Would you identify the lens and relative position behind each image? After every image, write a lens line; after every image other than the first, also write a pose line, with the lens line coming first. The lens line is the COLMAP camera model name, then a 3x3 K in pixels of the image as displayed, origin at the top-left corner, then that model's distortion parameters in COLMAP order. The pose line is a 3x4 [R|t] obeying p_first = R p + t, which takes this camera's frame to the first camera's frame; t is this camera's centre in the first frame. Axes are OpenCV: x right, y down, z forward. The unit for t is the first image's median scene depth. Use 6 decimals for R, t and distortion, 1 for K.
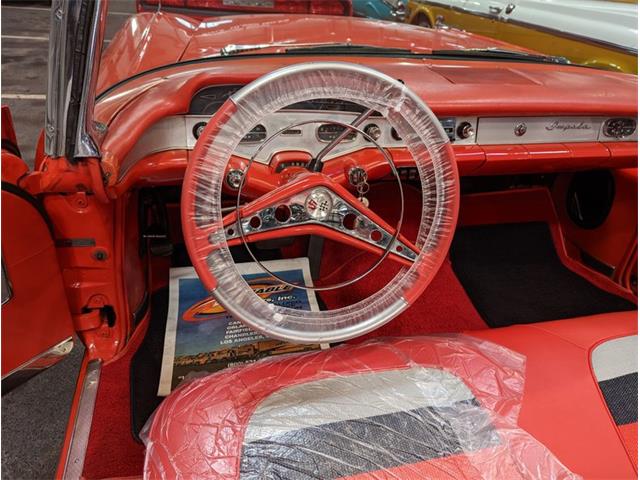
lens RADIAL K [[458.4, 0, 320.0], [0, 458.4, 240.0], [0, 0, 1]] dist [0.008585, 0.008785]
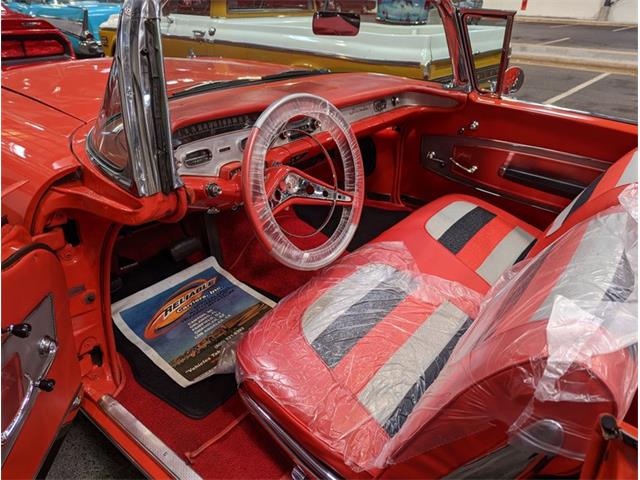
lens RADIAL K [[458.4, 0, 320.0], [0, 458.4, 240.0], [0, 0, 1]] dist [0.008585, 0.008785]
pose [[0.786666, -0.332678, 0.520078, -0.528252], [0.347631, 0.934850, 0.072172, 0.013504], [-0.510205, 0.124020, 0.851064, -0.227861]]
